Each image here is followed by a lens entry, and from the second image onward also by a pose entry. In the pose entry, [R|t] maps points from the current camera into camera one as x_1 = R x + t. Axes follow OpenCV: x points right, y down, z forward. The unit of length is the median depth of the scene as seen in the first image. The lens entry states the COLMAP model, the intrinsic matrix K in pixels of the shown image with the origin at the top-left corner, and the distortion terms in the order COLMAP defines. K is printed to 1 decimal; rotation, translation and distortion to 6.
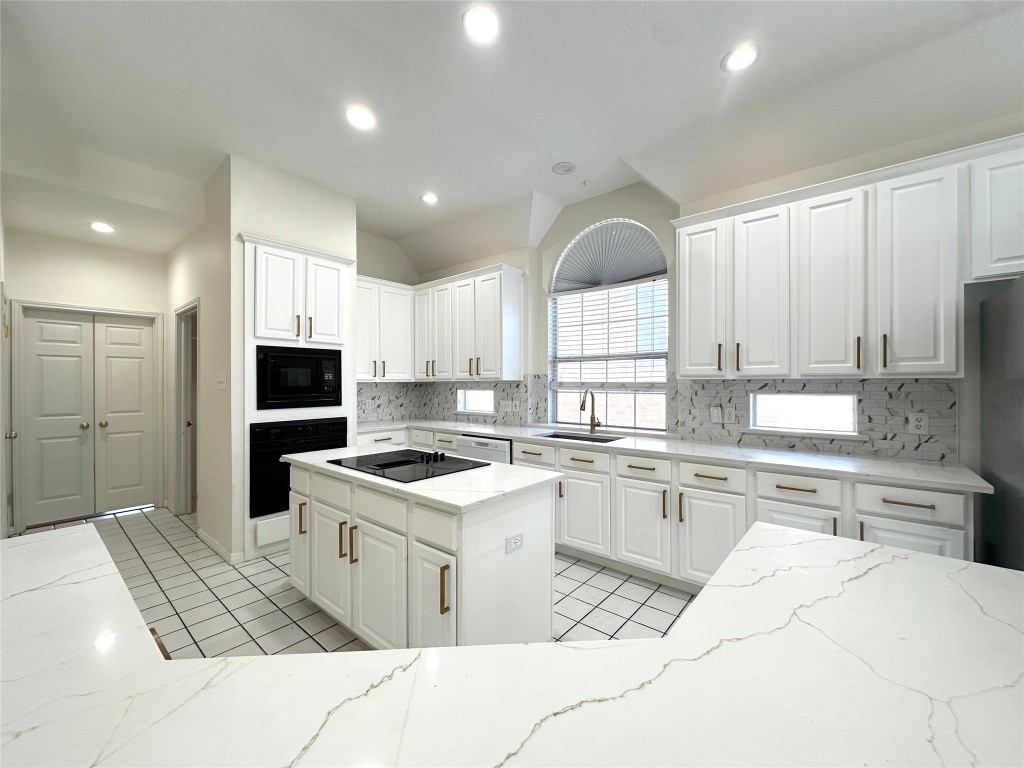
lens RADIAL K [[406.7, 0, 507.1], [0, 406.7, 389.3], [0, 0, 1]] dist [-0.000477, 0.000099]
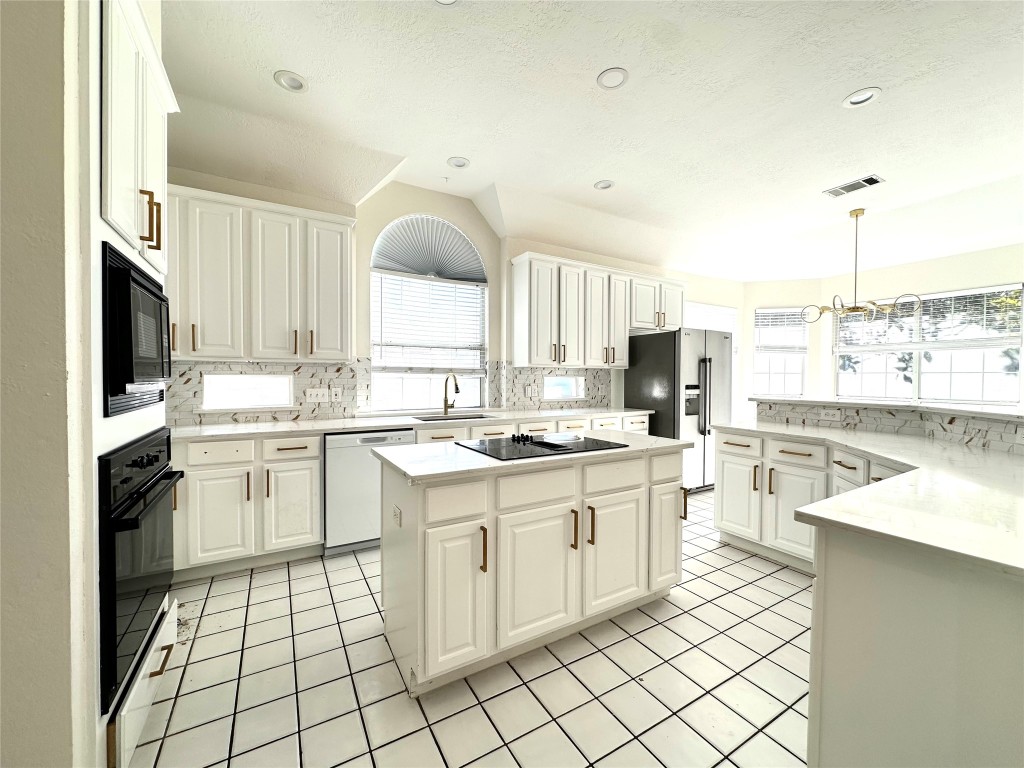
lens RADIAL K [[406.7, 0, 510.5], [0, 406.7, 377.7], [0, 0, 1]] dist [-0.000477, 0.000099]
pose [[0.336878, -0.010661, 0.941488, -0.747266], [-0.001505, 0.999929, 0.011862, -0.003304], [-0.941547, -0.005413, 0.336838, 0.475184]]
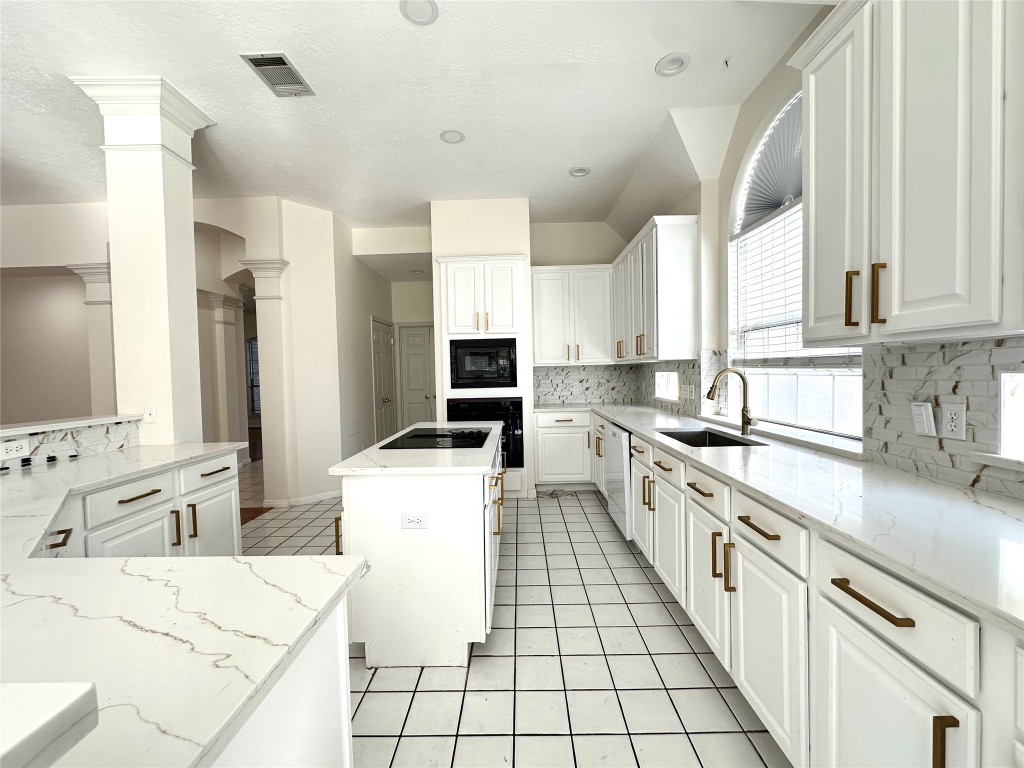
lens RADIAL K [[406.7, 0, 511.5], [0, 406.7, 384.0], [0, 0, 1]] dist [-0.000477, 0.000099]
pose [[0.637554, 0.011794, -0.770316, 0.480227], [0.008340, 0.999719, 0.022209, 0.006770], [0.770361, -0.020584, 0.637276, 0.278356]]
